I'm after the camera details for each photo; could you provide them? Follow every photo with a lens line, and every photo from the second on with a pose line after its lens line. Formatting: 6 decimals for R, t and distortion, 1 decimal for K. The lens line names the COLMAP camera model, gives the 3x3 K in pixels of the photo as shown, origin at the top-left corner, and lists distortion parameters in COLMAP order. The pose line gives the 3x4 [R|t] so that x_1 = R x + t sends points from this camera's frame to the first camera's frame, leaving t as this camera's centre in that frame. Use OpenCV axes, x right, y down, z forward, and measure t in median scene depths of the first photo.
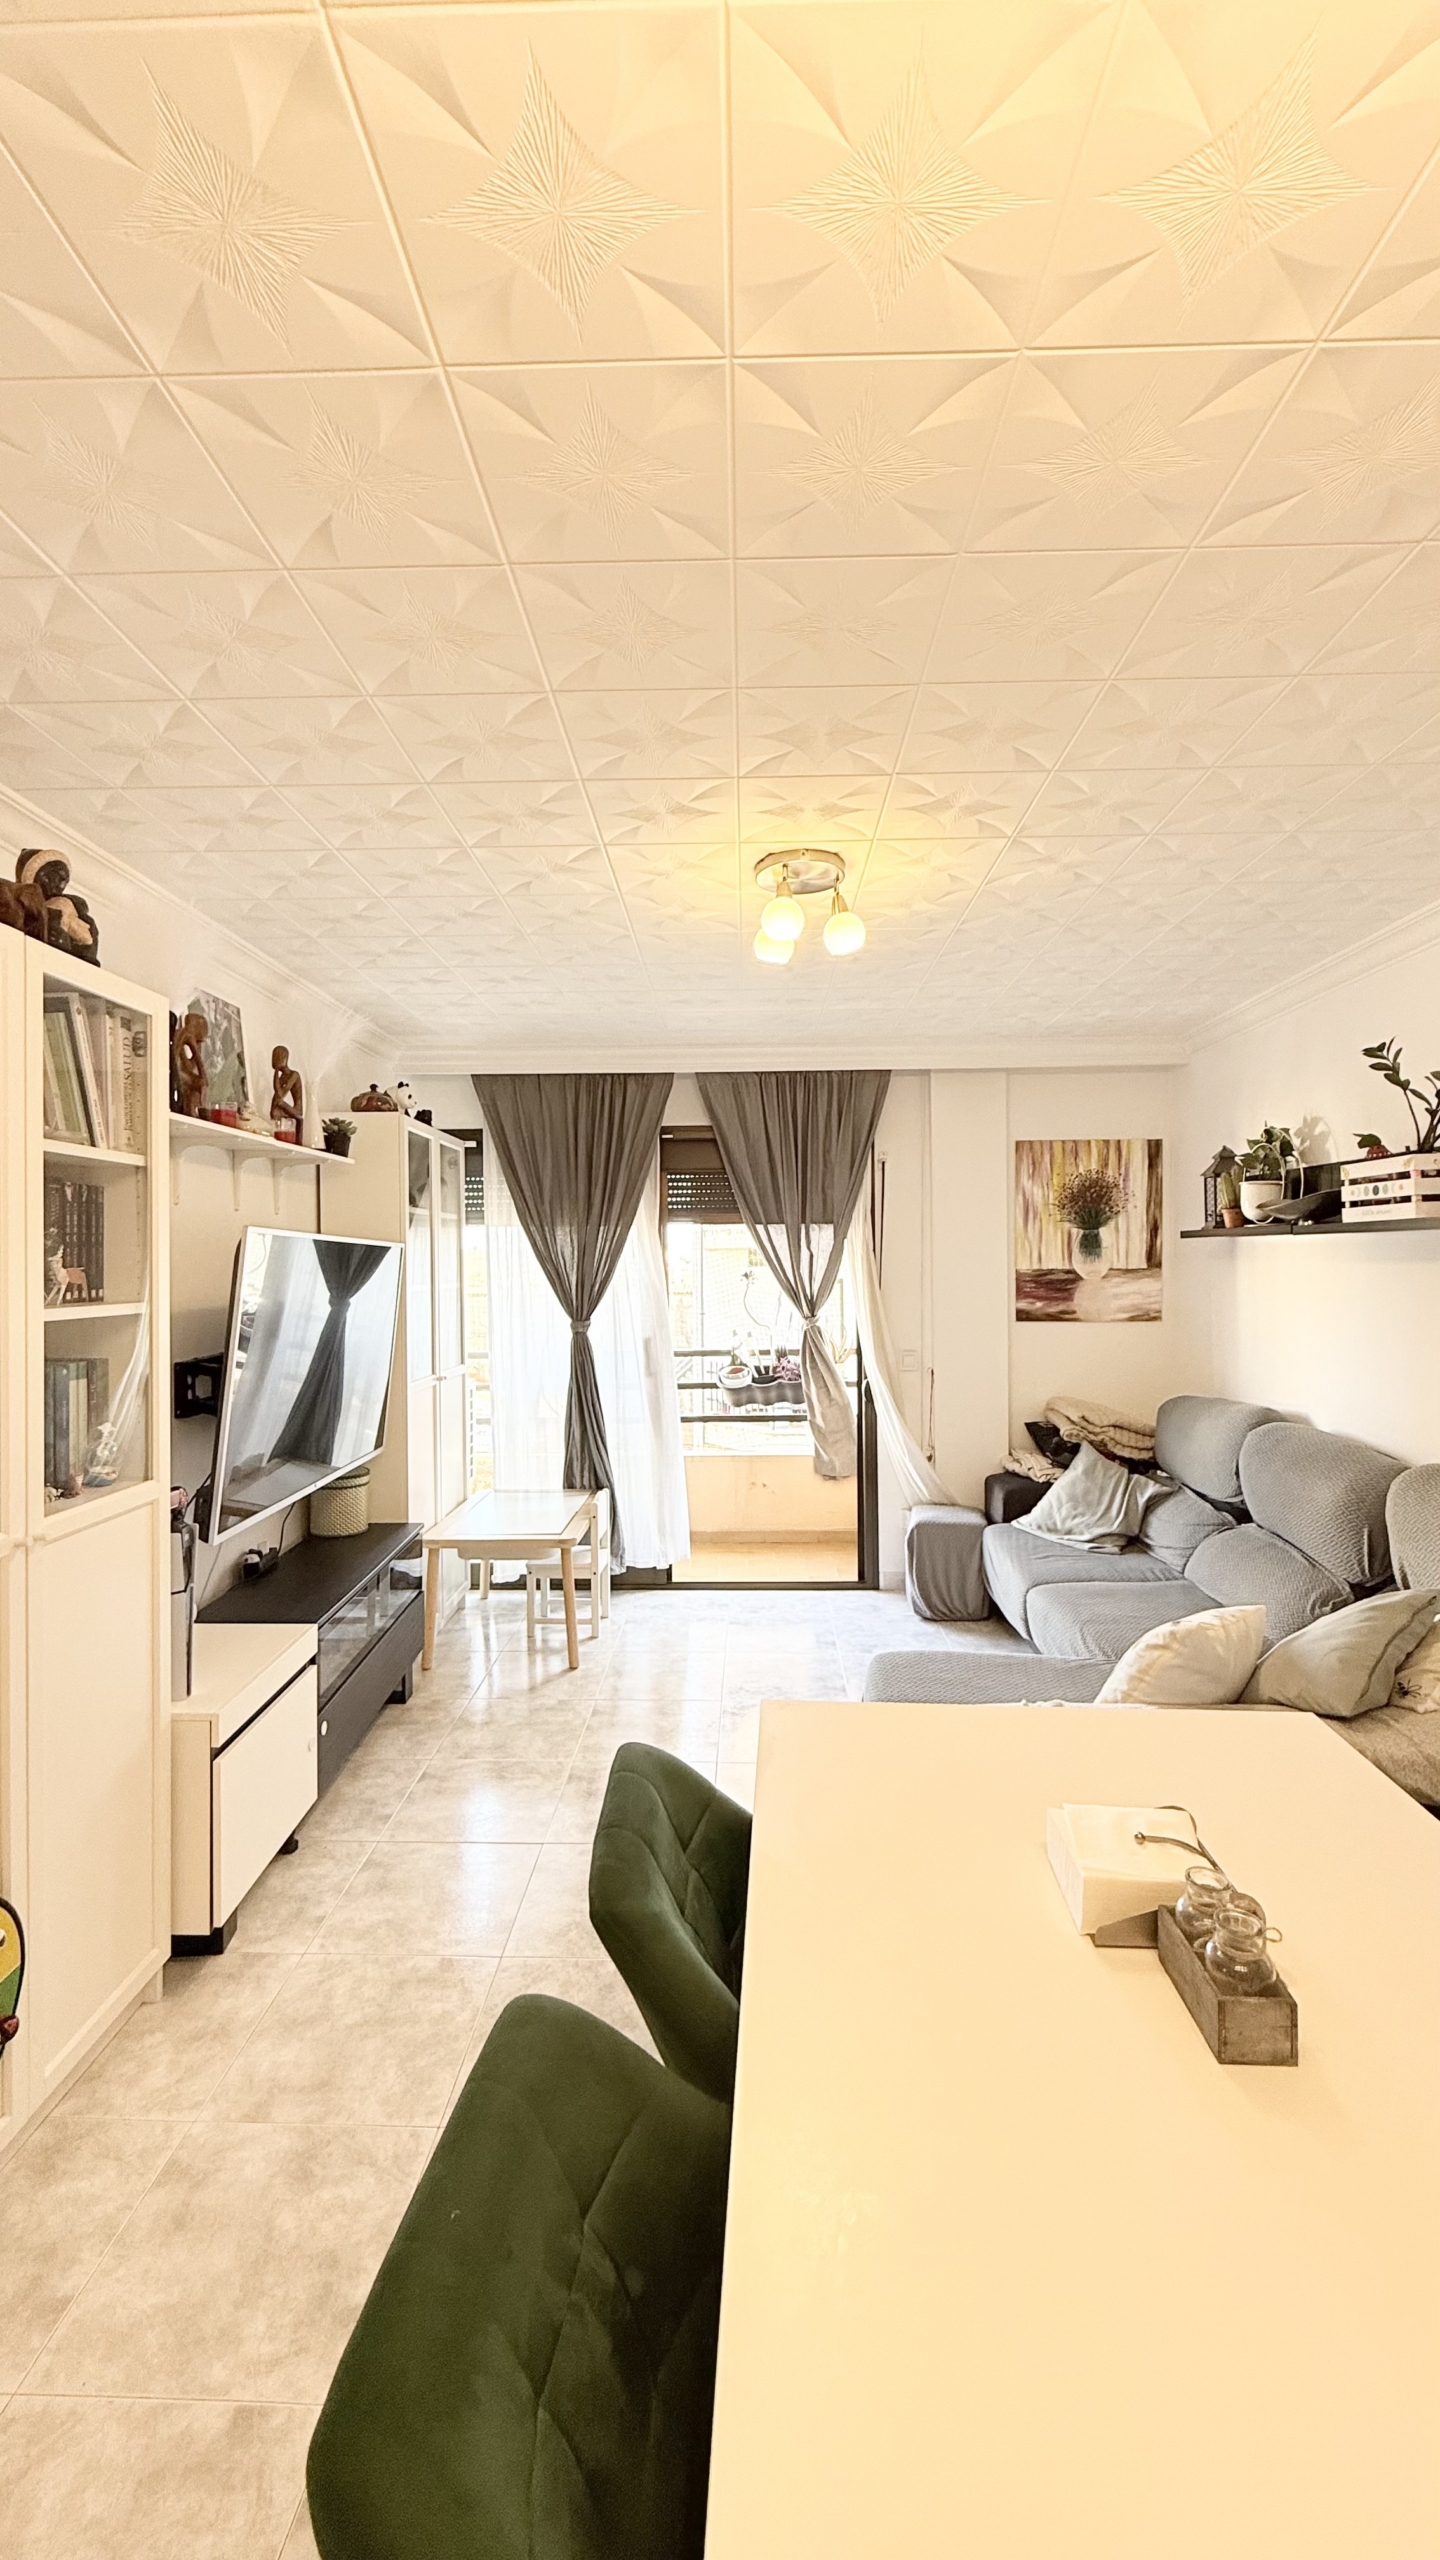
lens RADIAL K [[1016.9, 0, 711.2], [0, 1016.9, 1270.8], [0, 0, 1]] dist [0.000555, 0.000053]
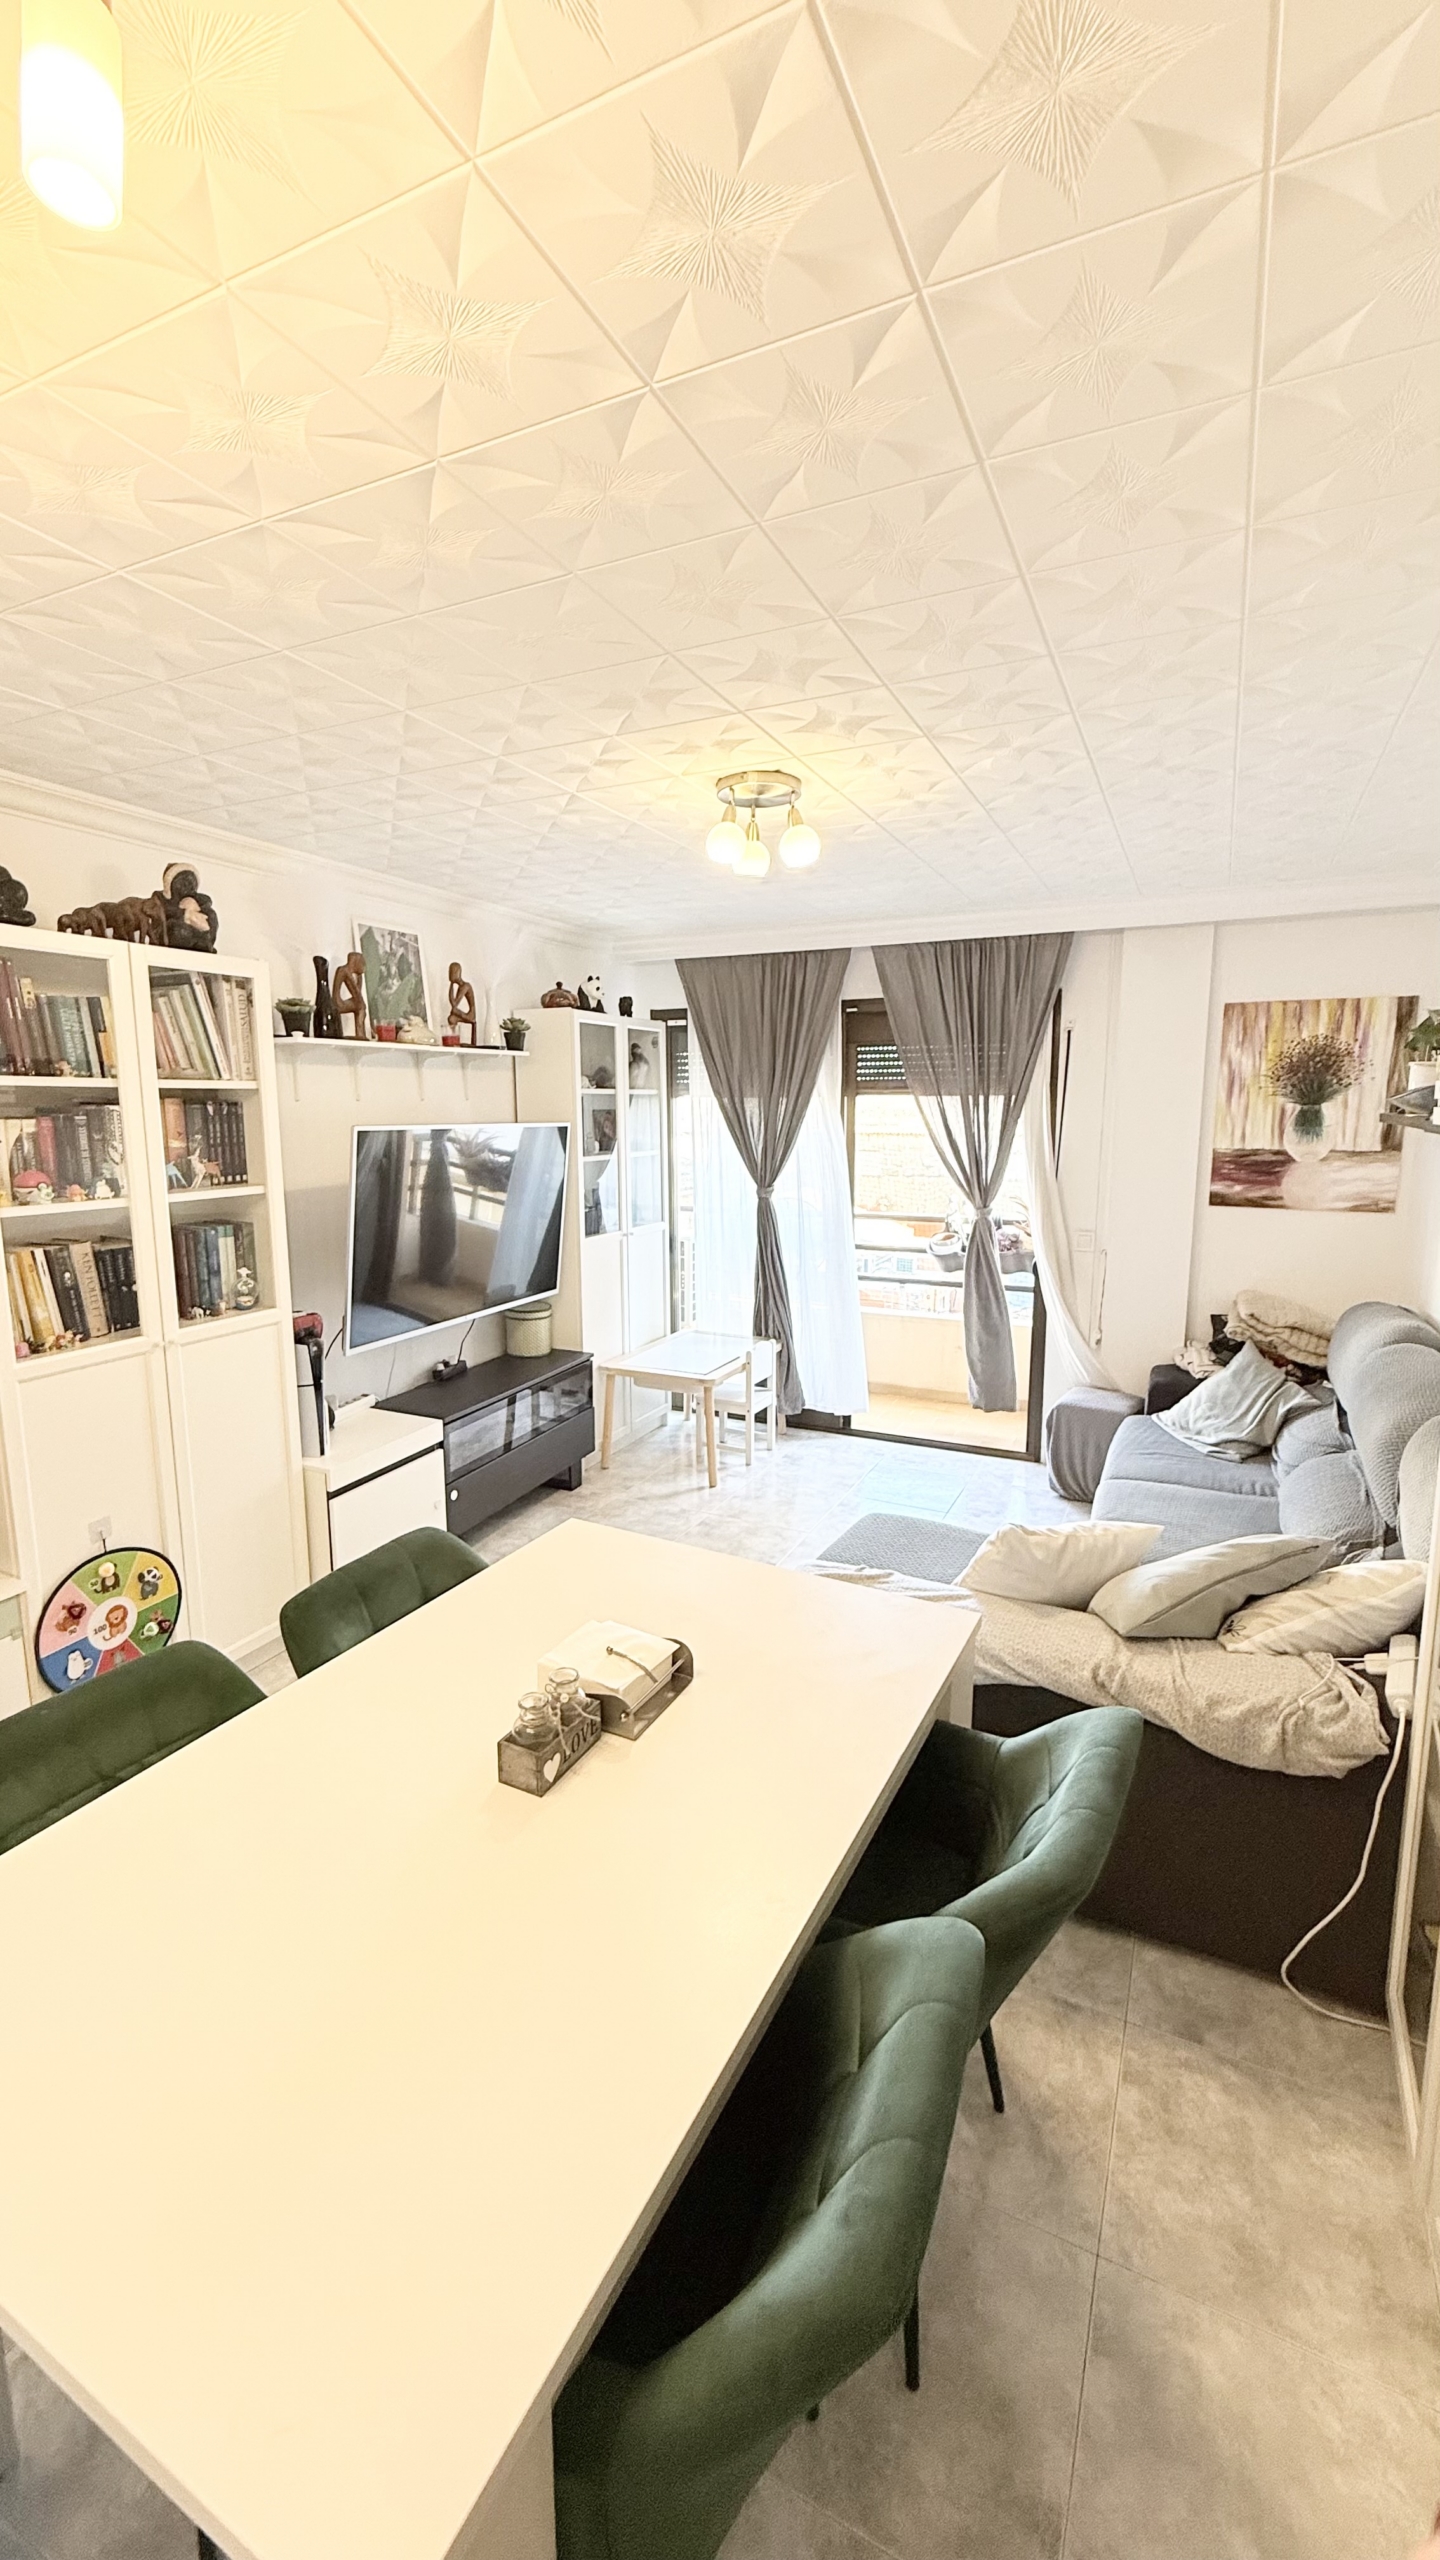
lens RADIAL K [[1018.0, 0, 718.3], [0, 1018.0, 1266.8], [0, 0, 1]] dist [-0.001575, 0.000210]
pose [[0.911676, 0.069920, -0.404917, 0.278043], [-0.005624, 0.987448, 0.157846, -0.038976], [0.410871, -0.141627, 0.900626, -0.017813]]
